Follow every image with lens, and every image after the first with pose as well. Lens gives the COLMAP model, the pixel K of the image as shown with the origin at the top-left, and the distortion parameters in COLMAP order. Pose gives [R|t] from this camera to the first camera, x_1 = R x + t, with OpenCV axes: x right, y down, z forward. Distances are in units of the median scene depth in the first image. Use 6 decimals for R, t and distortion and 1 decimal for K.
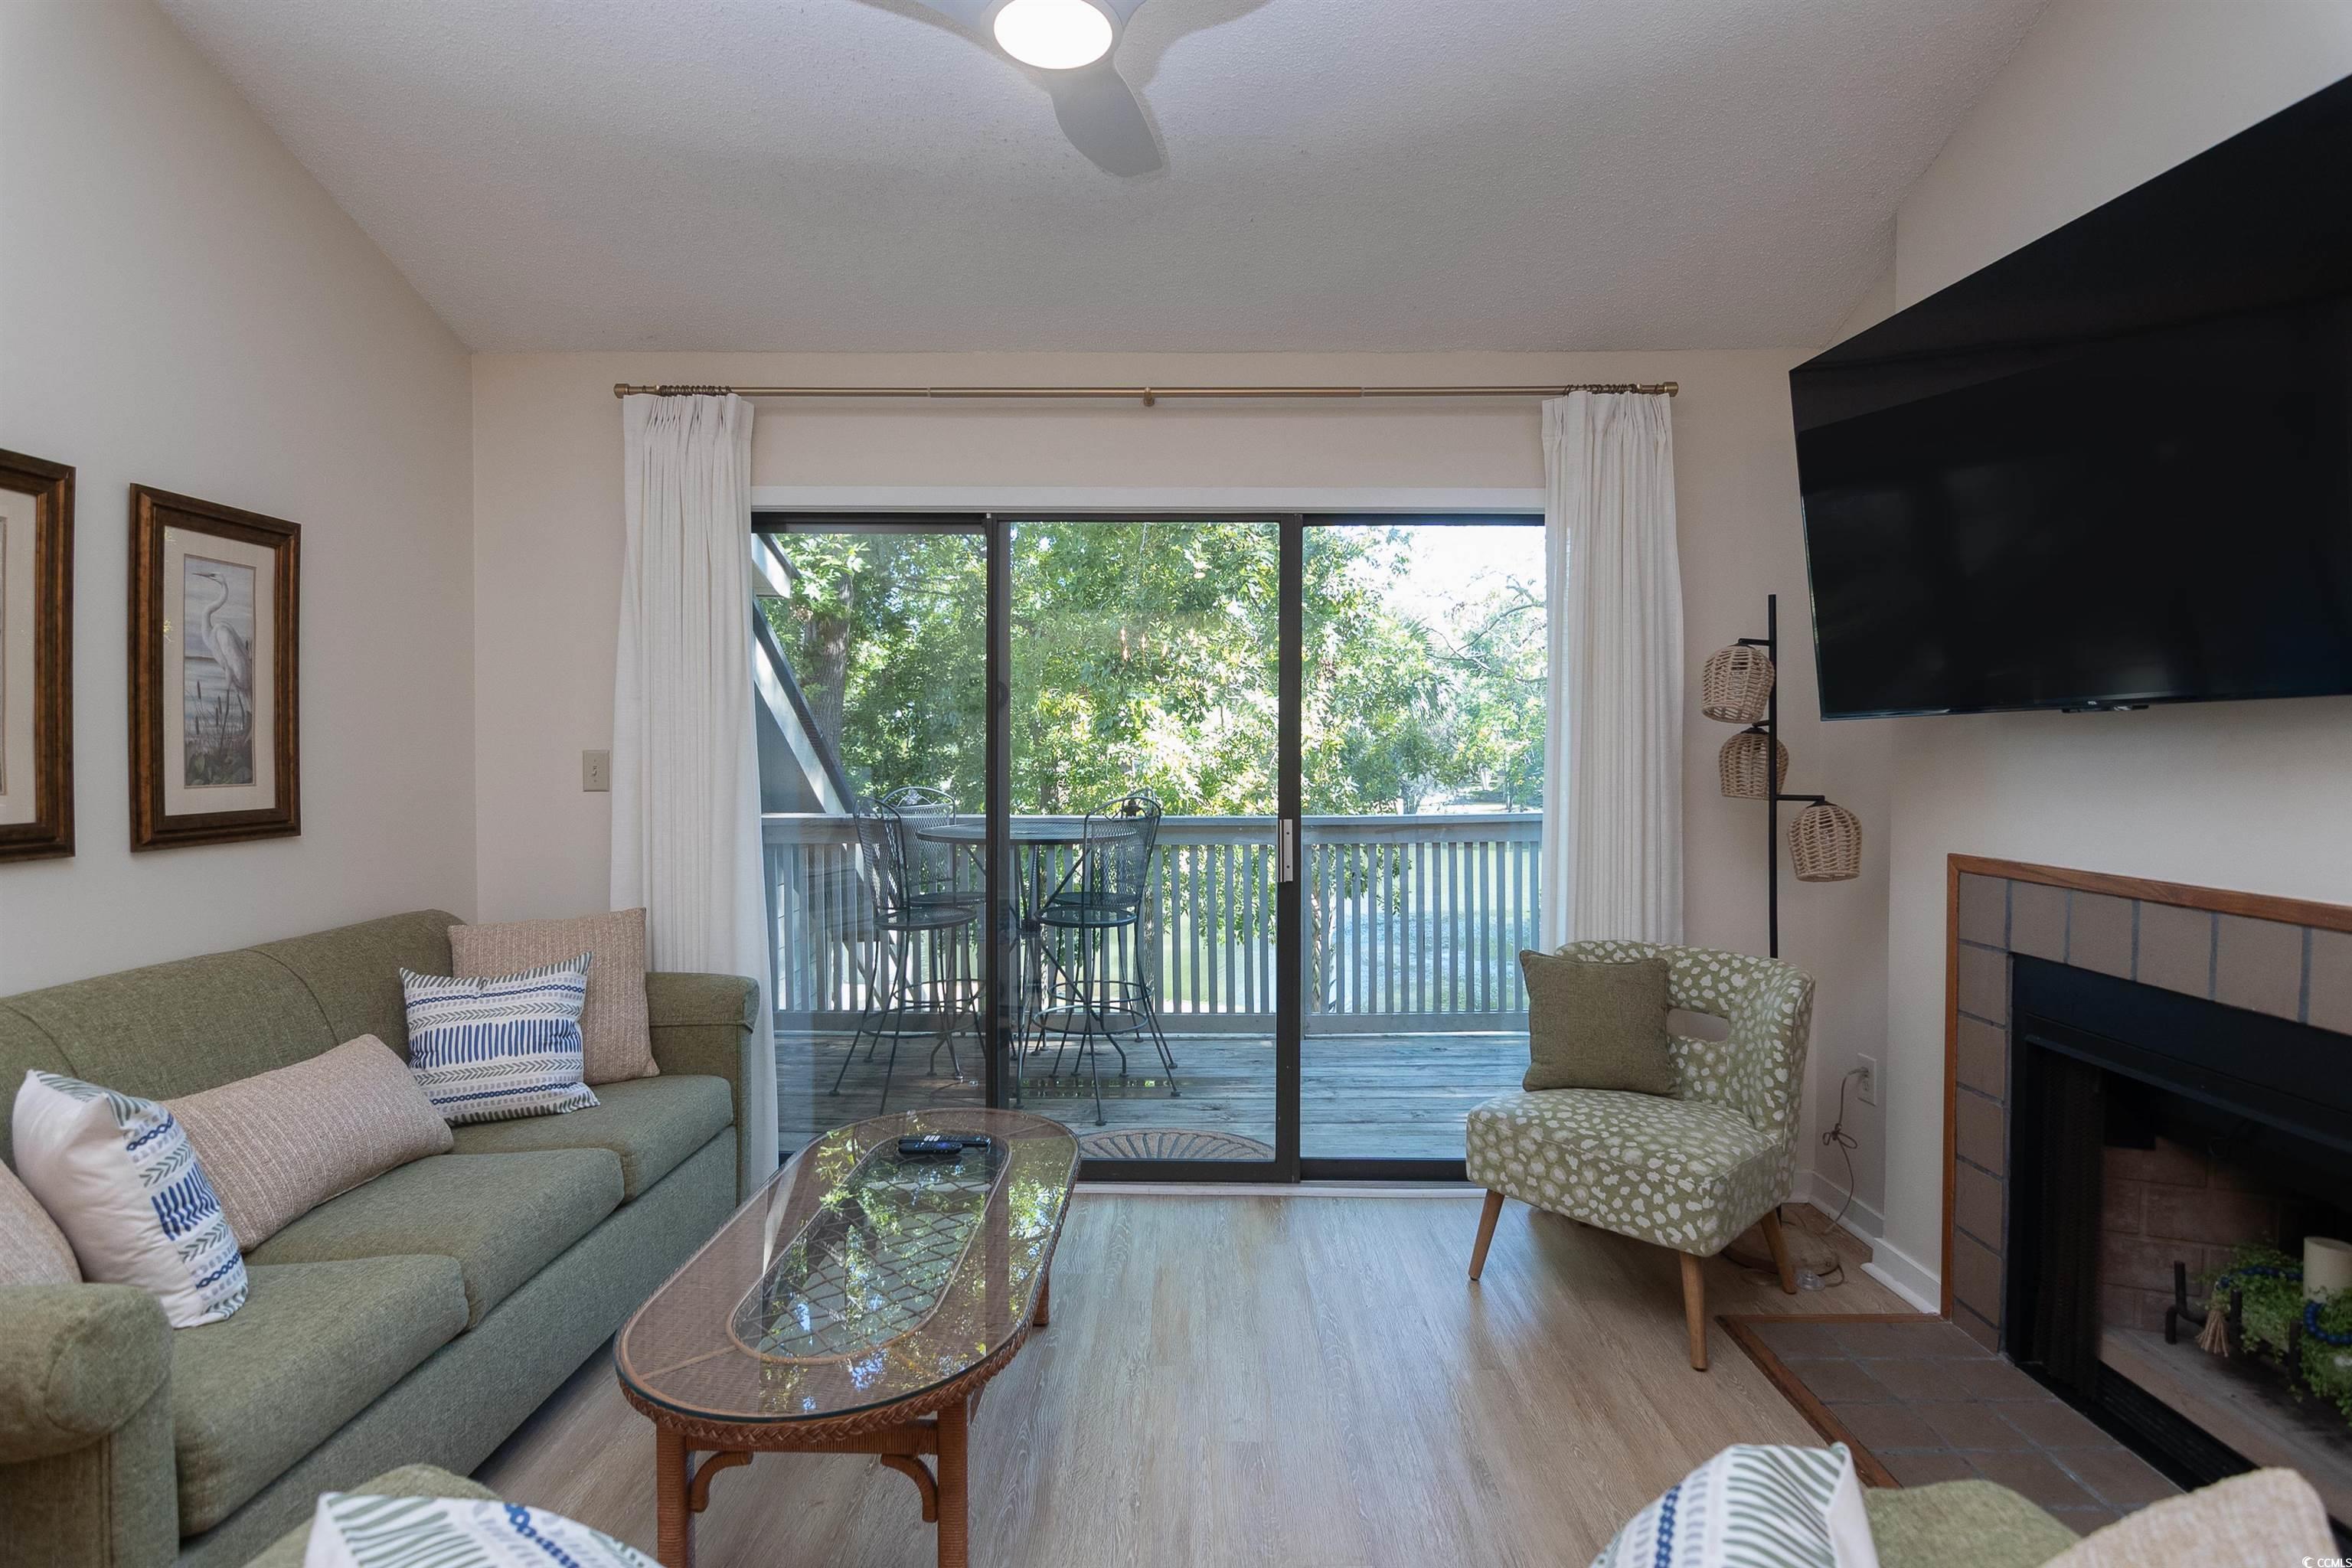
lens RADIAL K [[1139.7, 0, 1169.5], [0, 1139.7, 762.0], [0, 0, 1]] dist [0.016659, -0.017099]
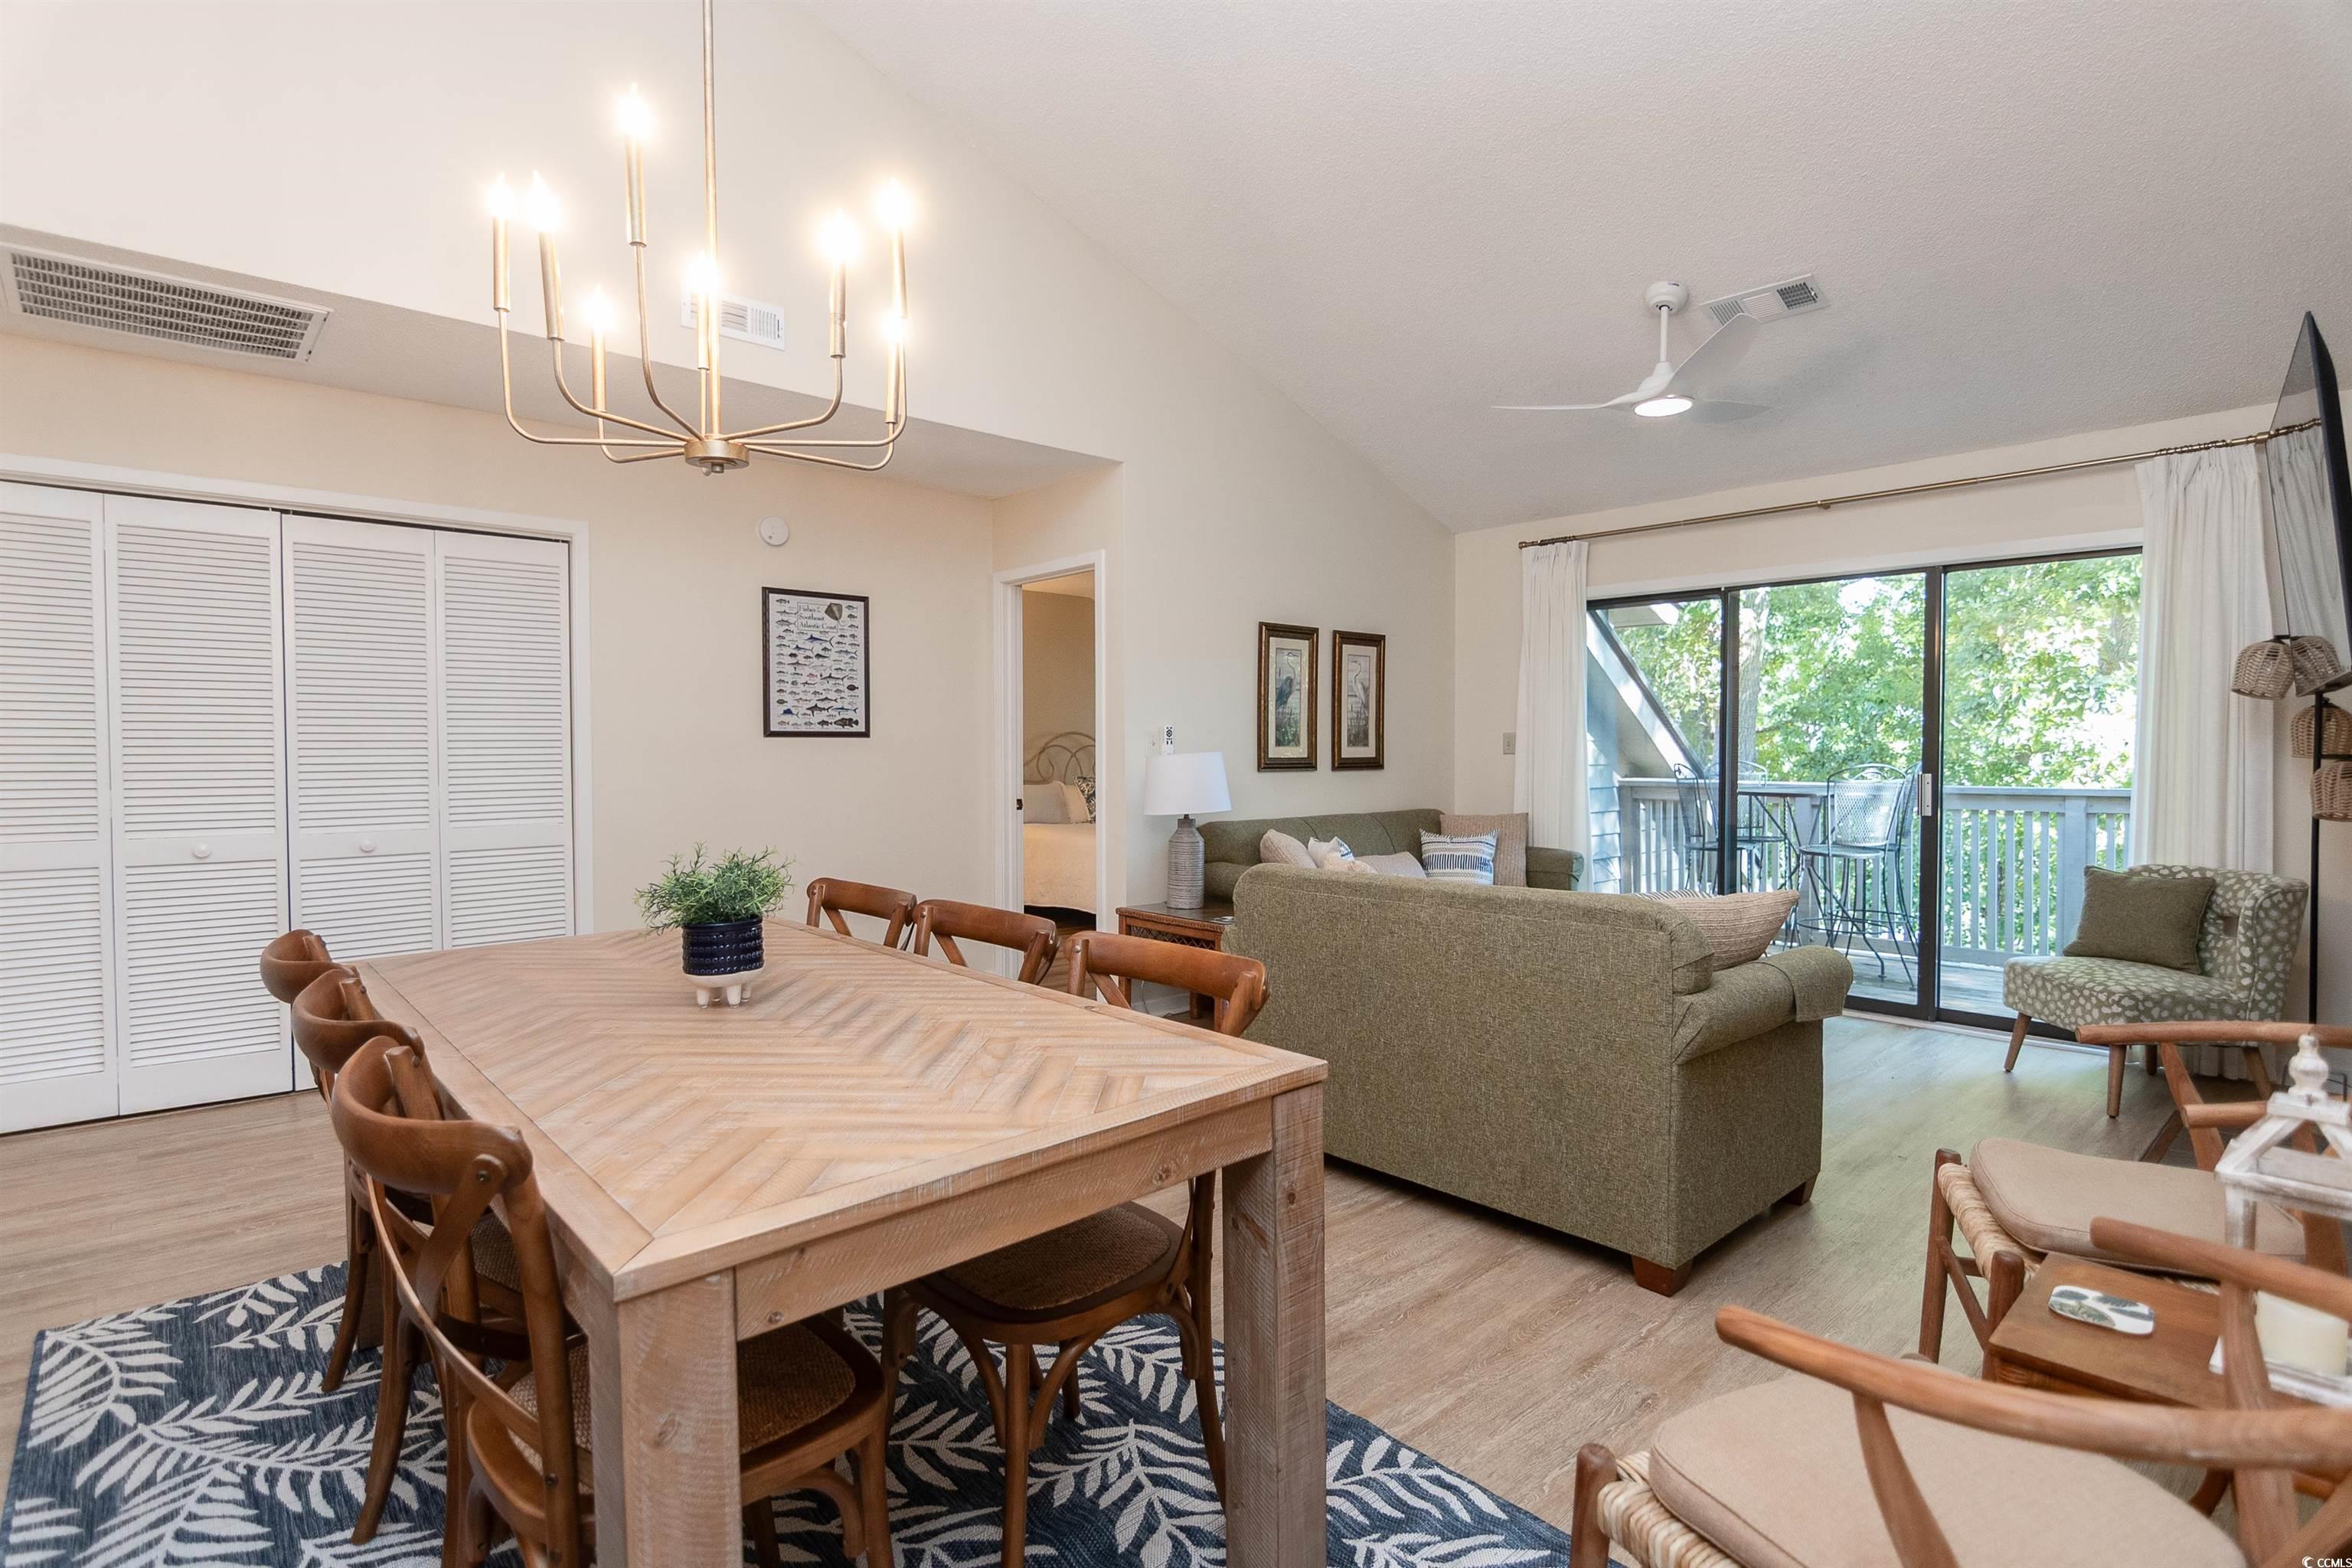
lens RADIAL K [[1137.0, 0, 1176.0], [0, 1137.0, 784.0], [0, 0, 1]] dist [-0.014799, -0.000556]
pose [[0.682089, 0.019764, -0.731002, 0.593053], [-0.004576, 0.999730, 0.022760, 0.040776], [0.731255, -0.012179, 0.681995, -0.819770]]
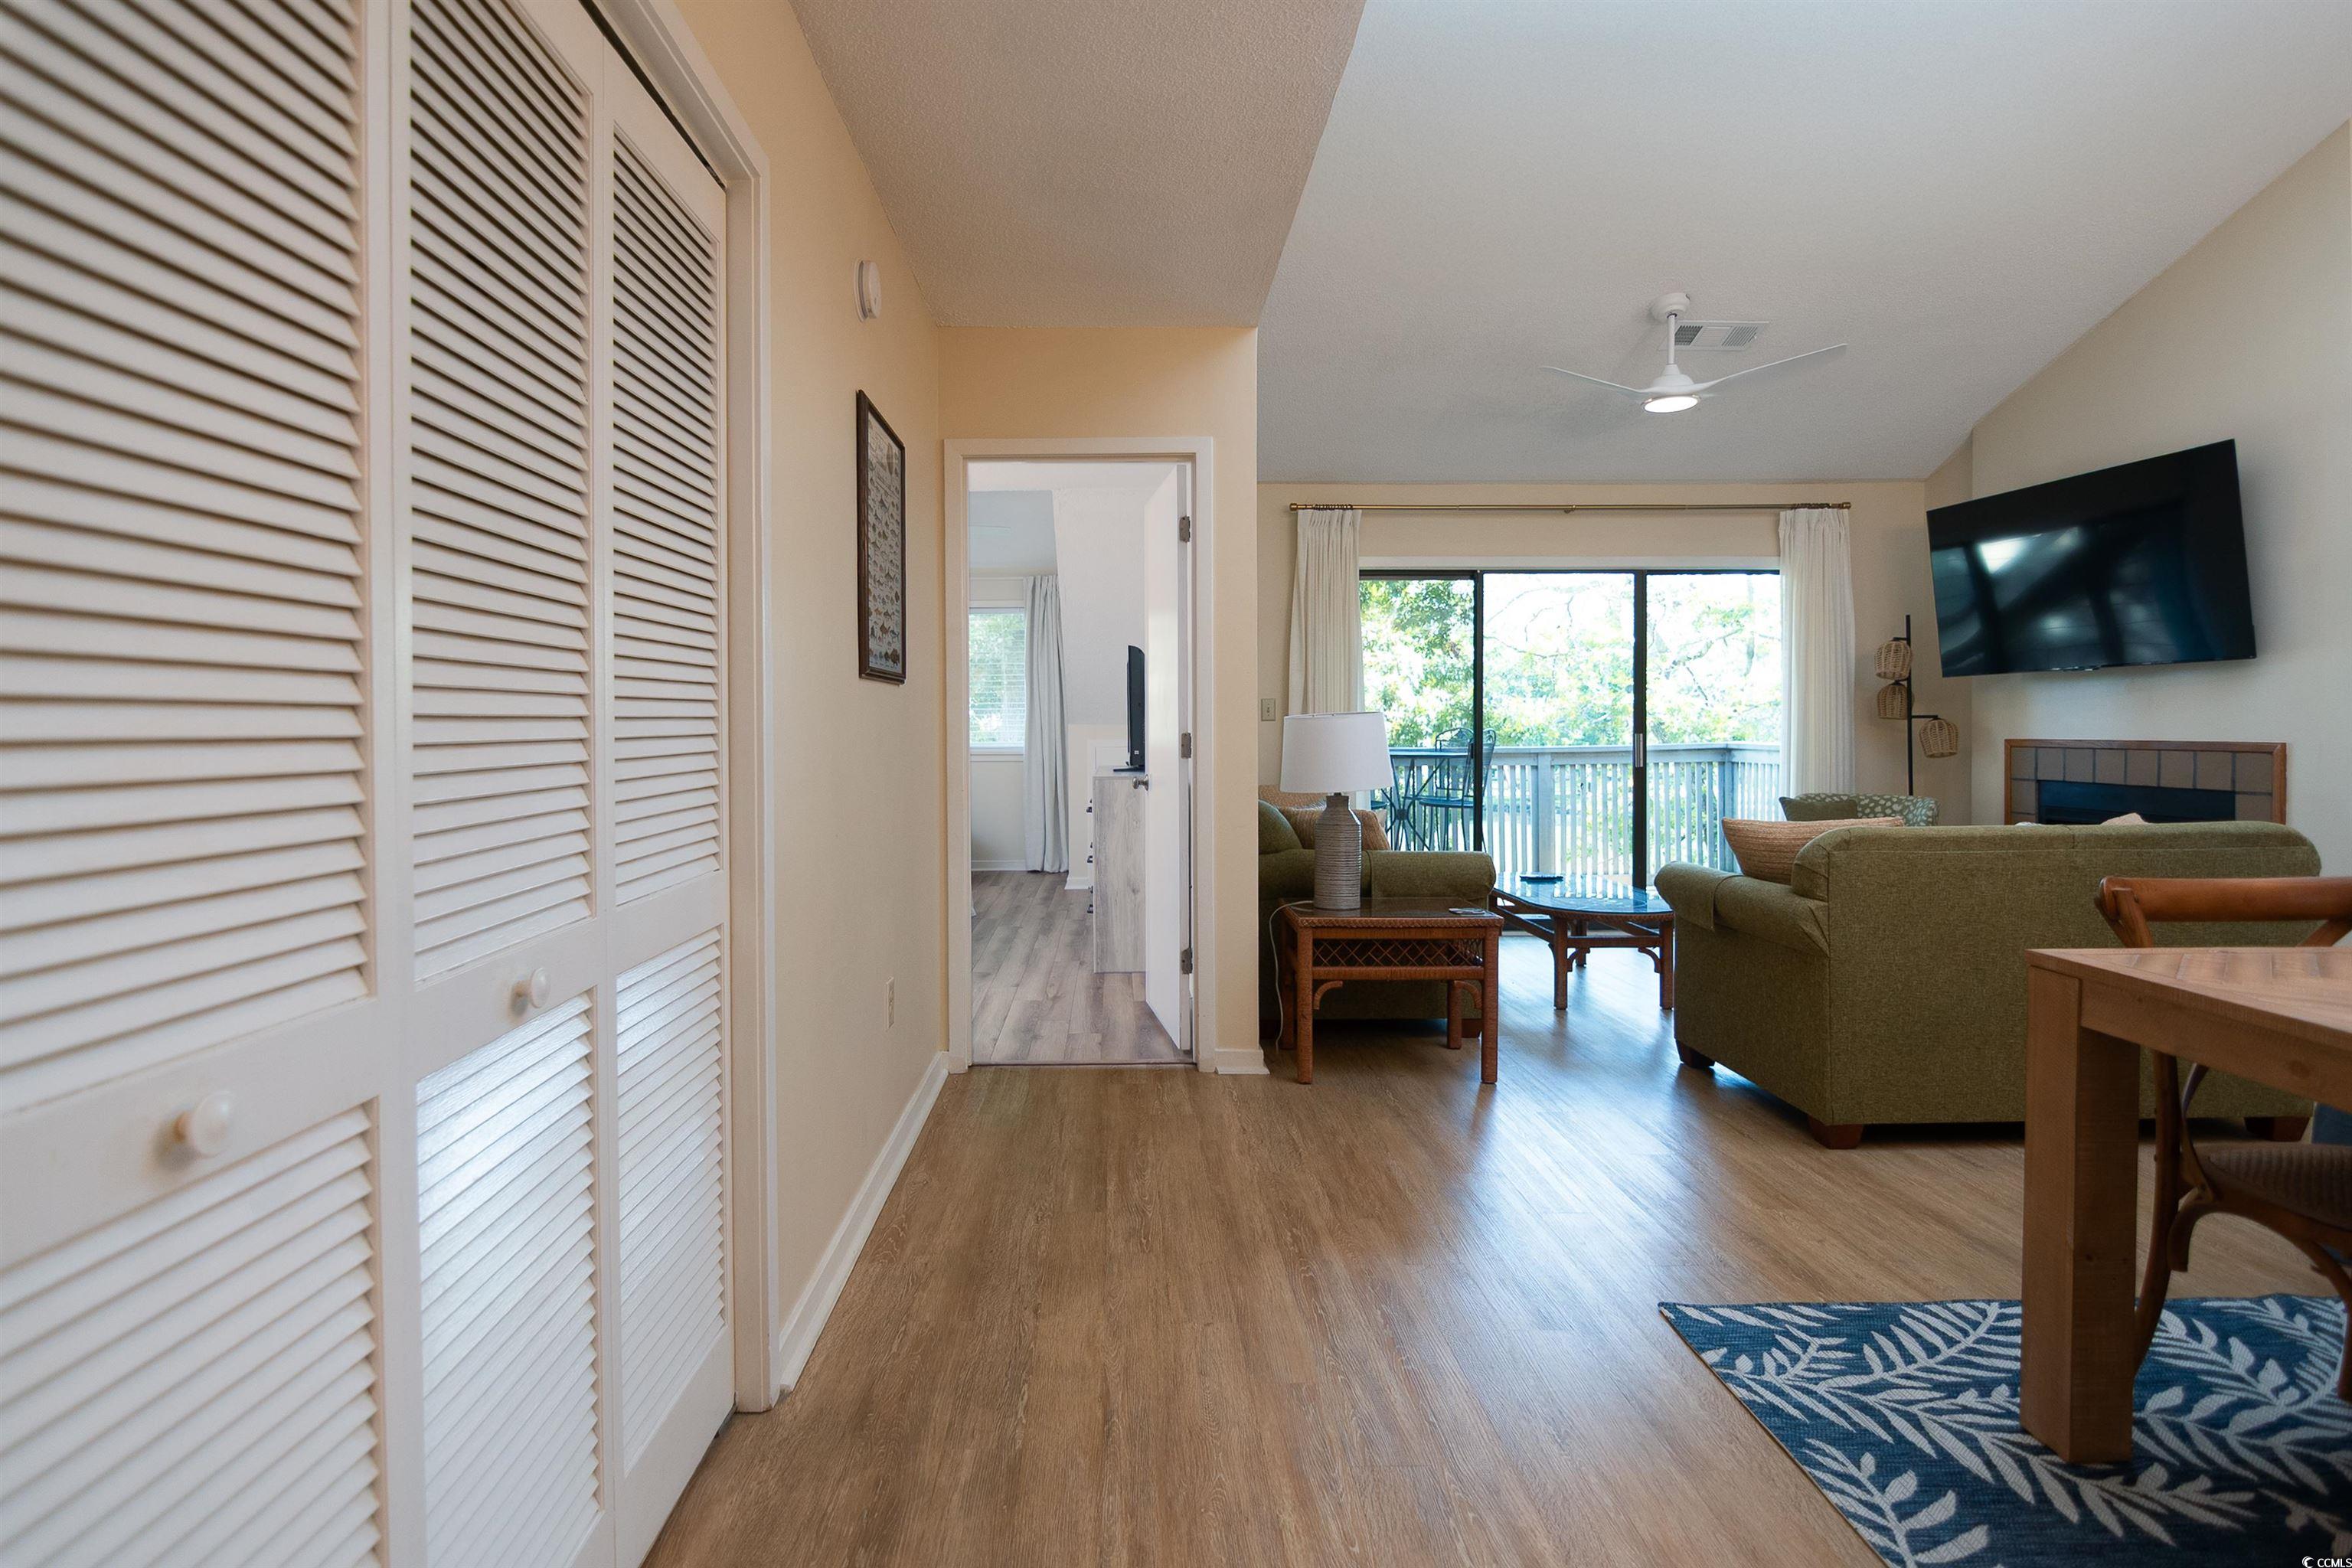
lens RADIAL K [[1176.5, 0, 1110.4], [0, 1176.5, 735.8], [0, 0, 1]] dist [-0.002567, -0.000951]
pose [[0.999888, -0.006466, 0.013502, -0.913116], [0.006505, 0.999975, -0.002871, 0.062023], [-0.013483, 0.002958, 0.999905, -1.049636]]
